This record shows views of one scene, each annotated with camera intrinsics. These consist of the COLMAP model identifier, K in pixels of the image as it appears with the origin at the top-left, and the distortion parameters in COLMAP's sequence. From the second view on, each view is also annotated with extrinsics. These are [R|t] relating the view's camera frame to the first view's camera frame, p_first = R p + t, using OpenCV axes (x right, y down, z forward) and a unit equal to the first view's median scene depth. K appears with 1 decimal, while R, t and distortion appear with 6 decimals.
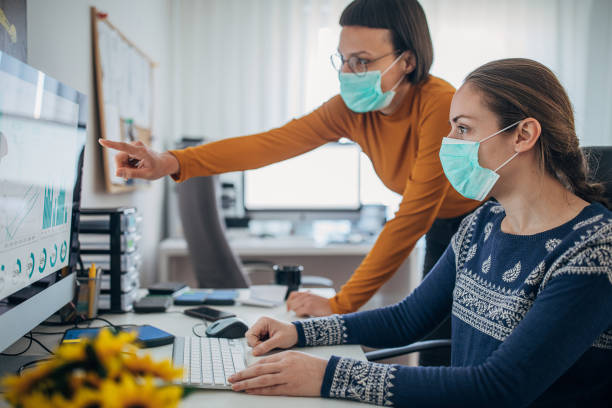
lens RADIAL K [[619.3, 0, 306.0], [0, 619.3, 204.0], [0, 0, 1]] dist [0.000373, -0.011039]
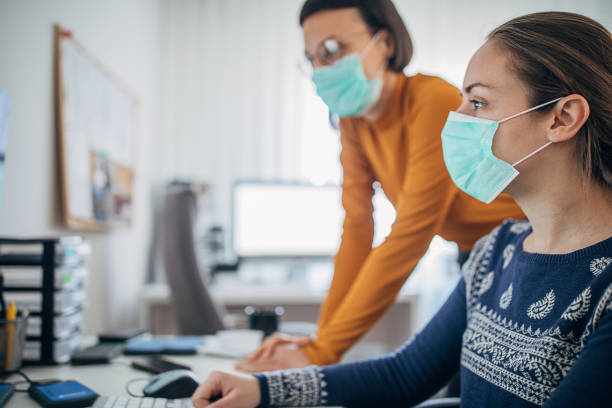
lens RADIAL K [[595.2, 0, 306.0], [0, 595.2, 204.0], [0, 0, 1]] dist [-0.019077, -0.011679]
pose [[0.999934, -0.008075, -0.008168, 0.044824], [0.007286, 0.995693, -0.092423, 0.044394], [0.008879, 0.092358, 0.995686, 0.235074]]
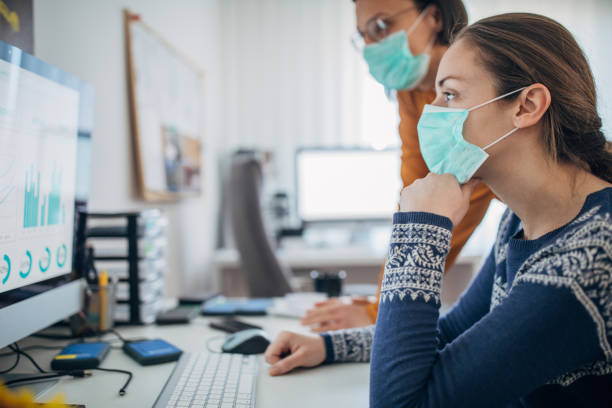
lens RADIAL K [[595.2, 0, 306.0], [0, 595.2, 204.0], [0, 0, 1]] dist [-0.019077, -0.011679]
pose [[0.992799, -0.030667, -0.115798, 0.053409], [0.027365, 0.999175, -0.029998, 0.034514], [0.116622, 0.026613, 0.992820, 0.177165]]
